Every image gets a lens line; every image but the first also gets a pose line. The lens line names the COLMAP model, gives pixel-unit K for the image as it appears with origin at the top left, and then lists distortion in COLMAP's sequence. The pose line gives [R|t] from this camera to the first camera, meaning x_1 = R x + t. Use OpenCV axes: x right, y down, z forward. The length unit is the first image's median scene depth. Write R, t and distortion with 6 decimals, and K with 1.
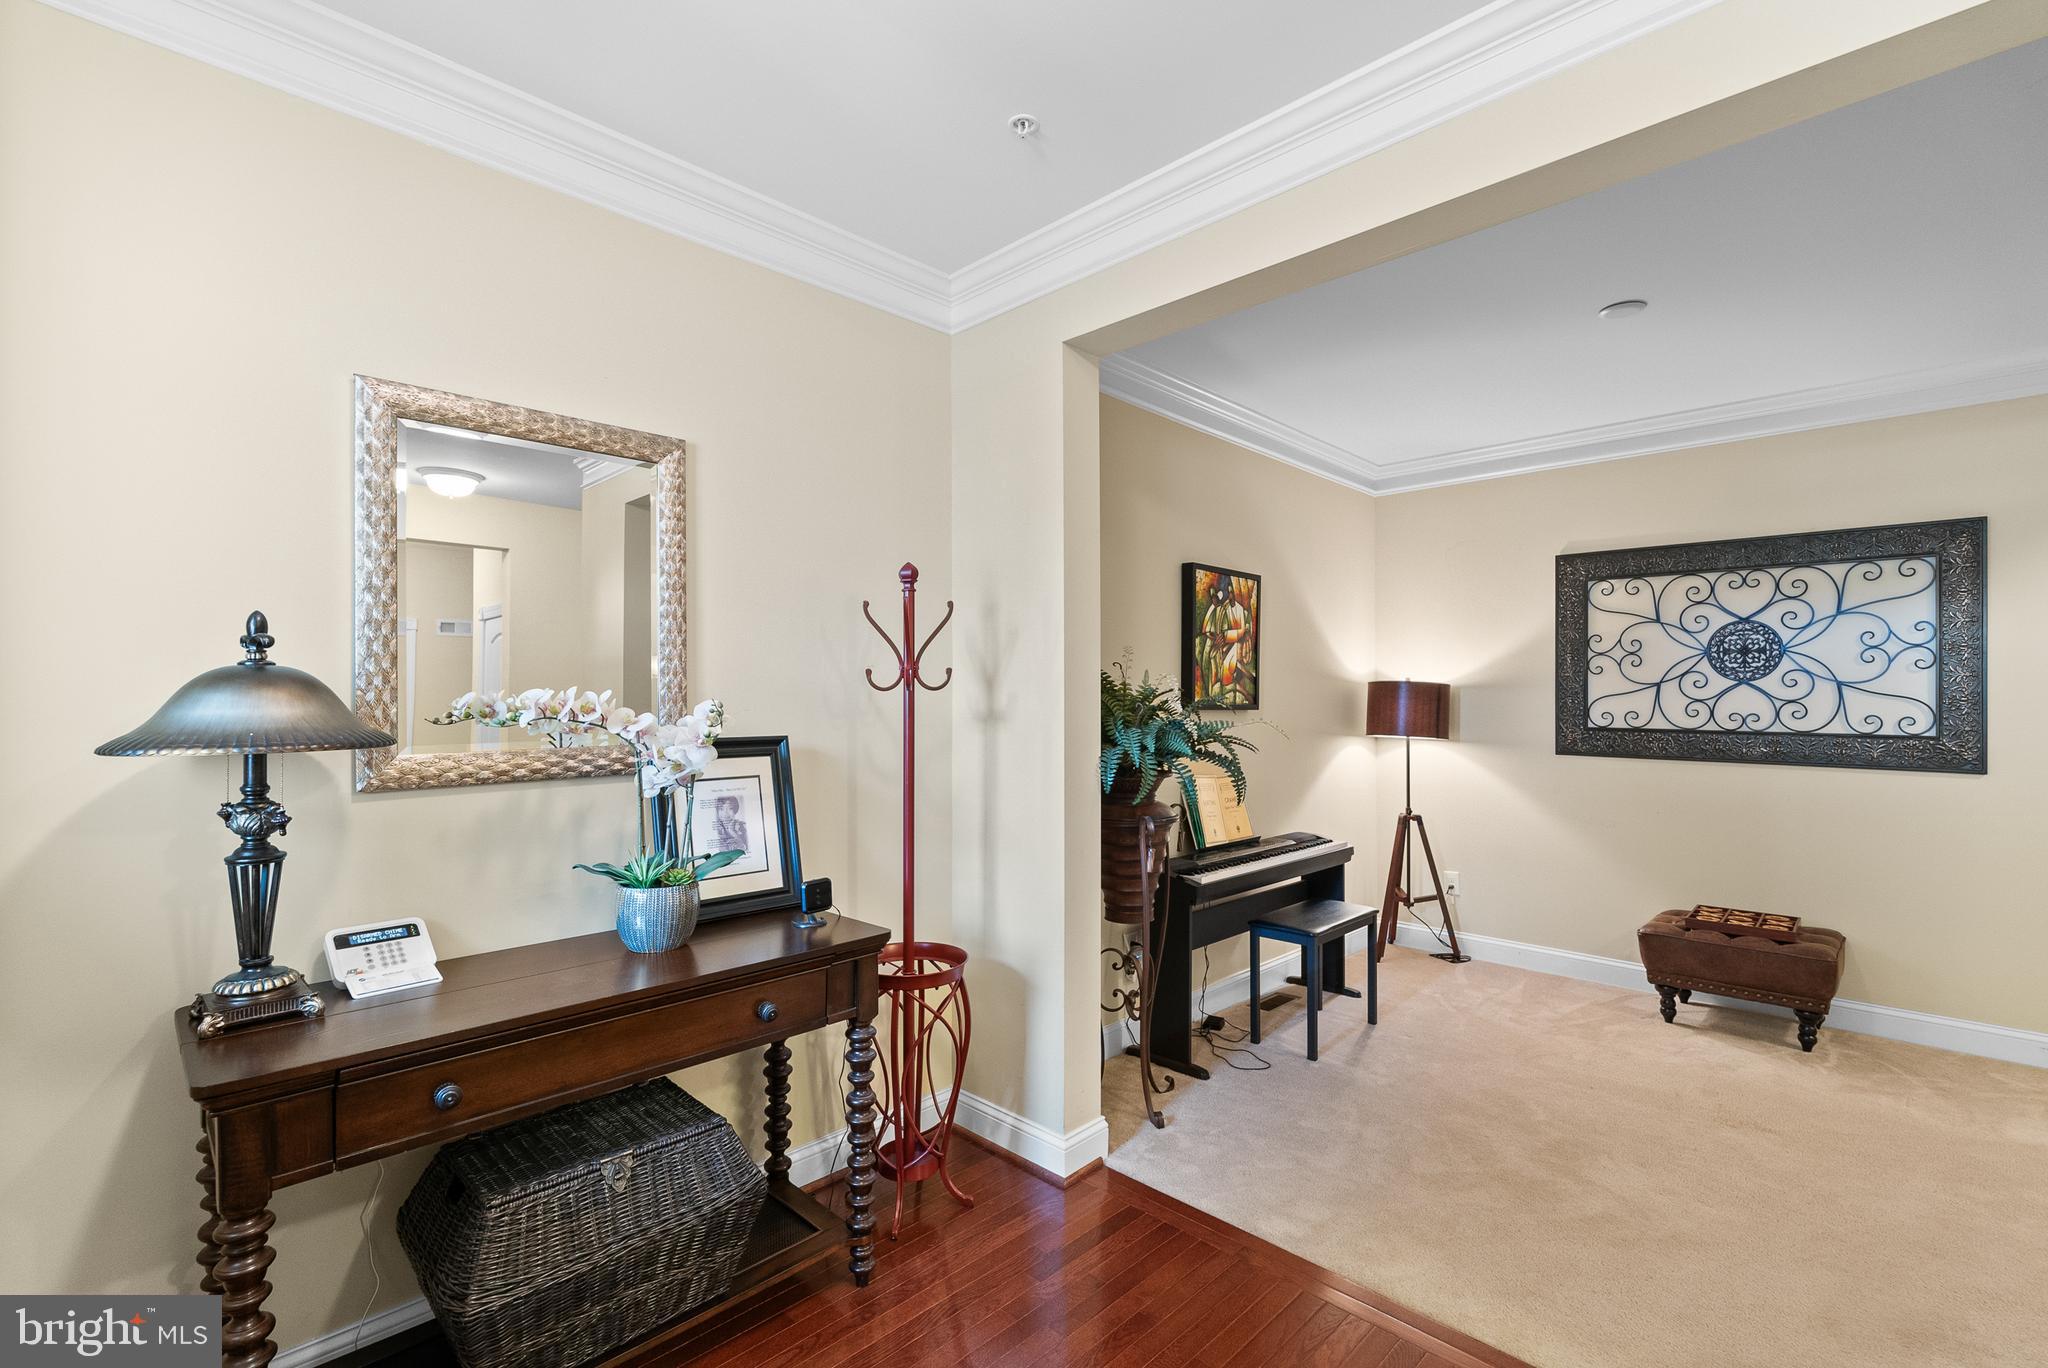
lens RADIAL K [[908.5, 0, 1027.2], [0, 908.5, 695.0], [0, 0, 1]] dist [-0.003231, 0.001439]
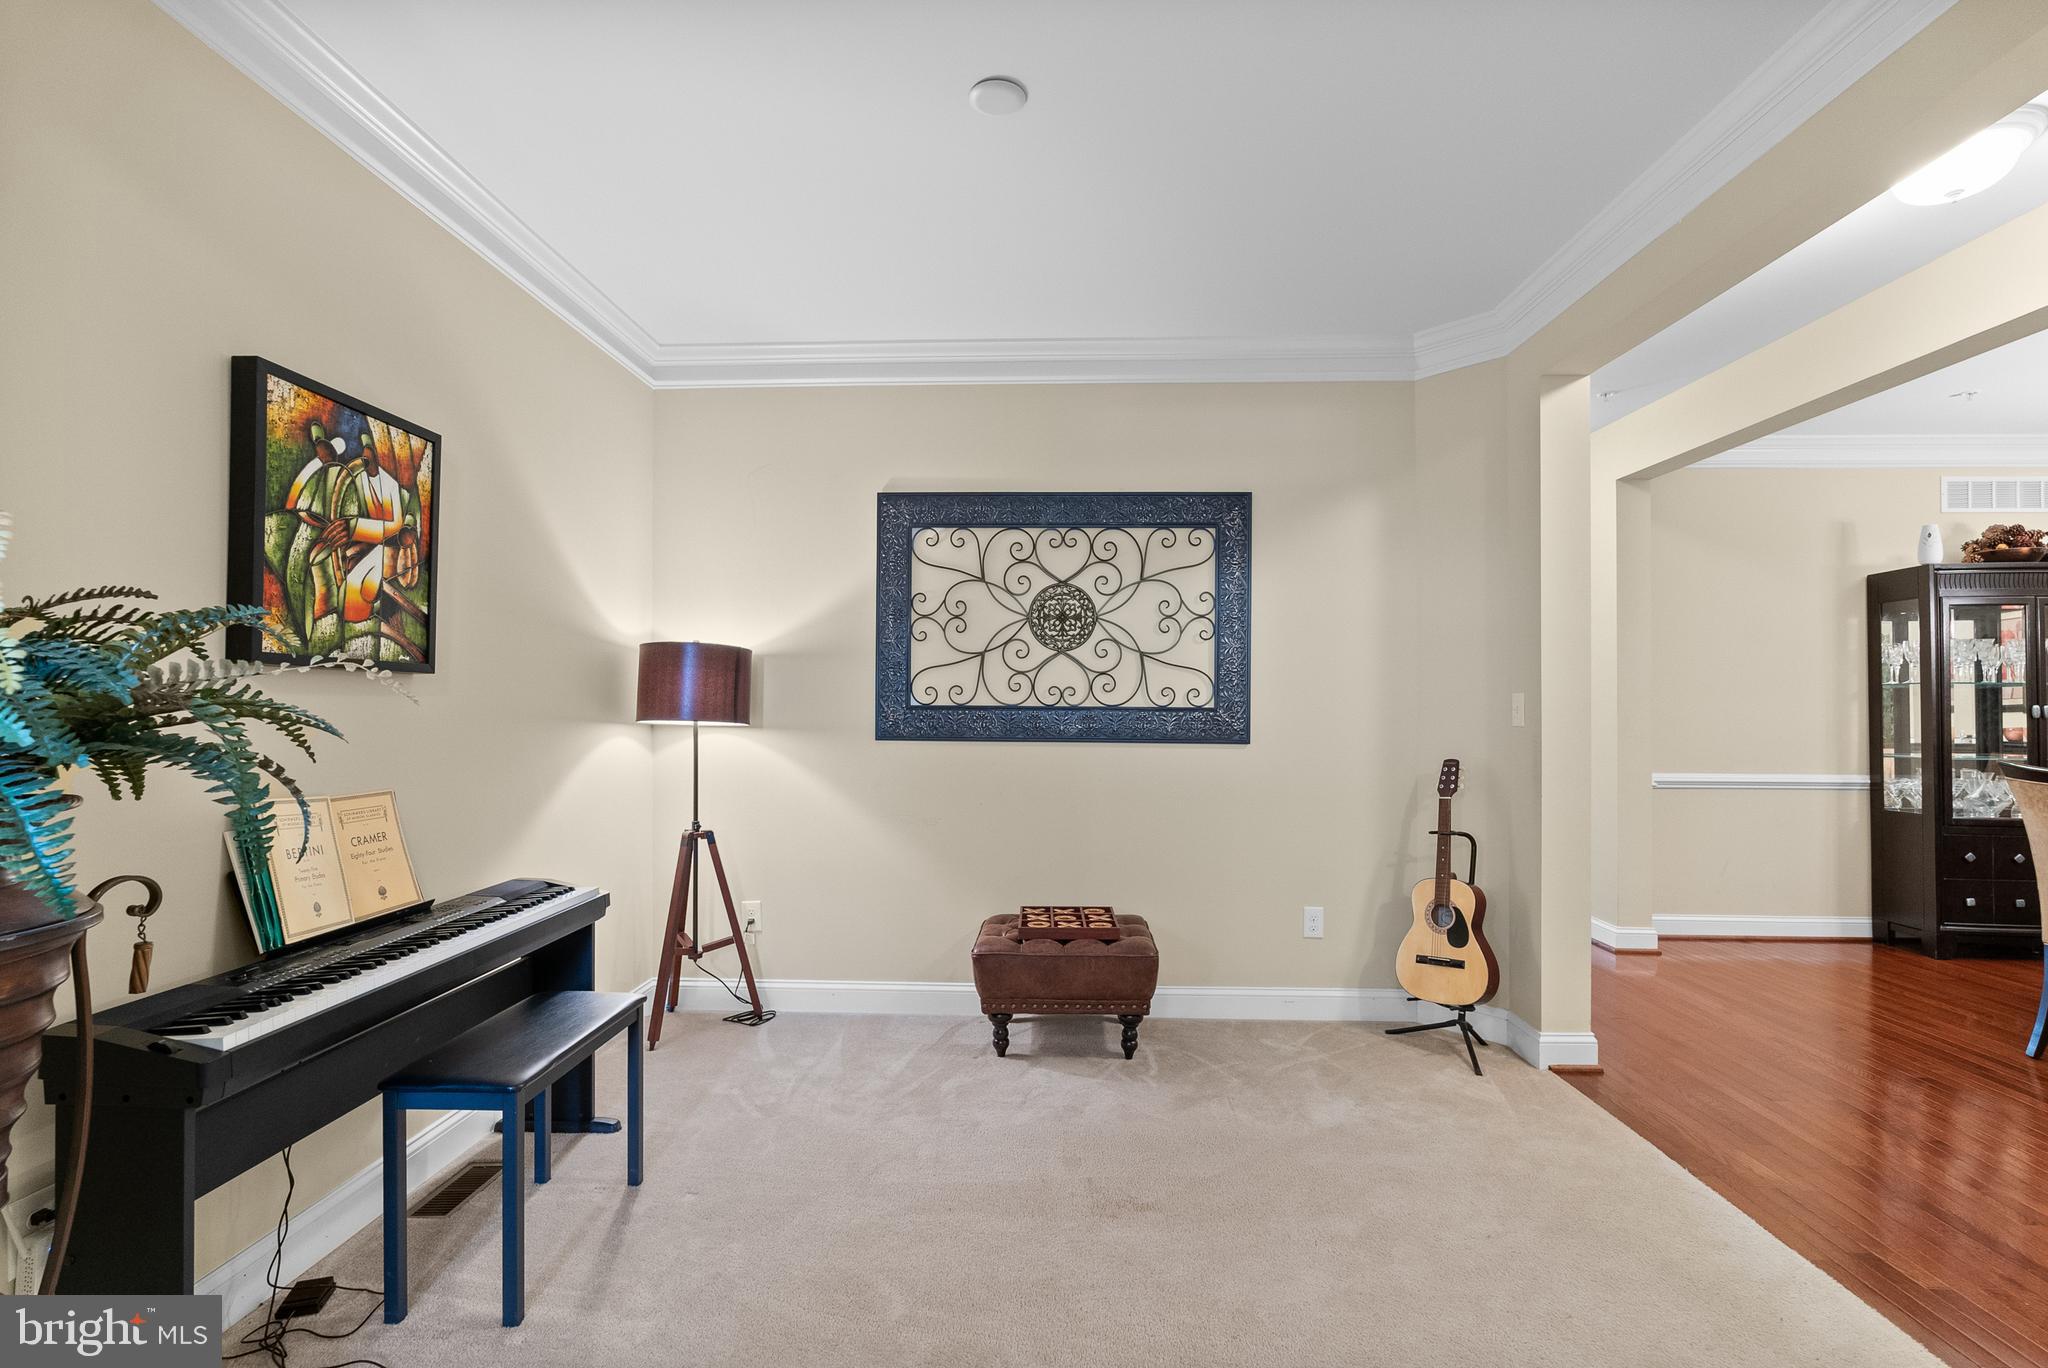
lens RADIAL K [[908.5, 0, 1026.6], [0, 908.5, 692.2], [0, 0, 1]] dist [-0.003231, 0.001439]
pose [[0.736224, 0.008192, 0.676688, 0.153323], [-0.003260, 0.999958, -0.008559, 0.033527], [-0.676730, 0.004096, 0.736220, 0.358287]]
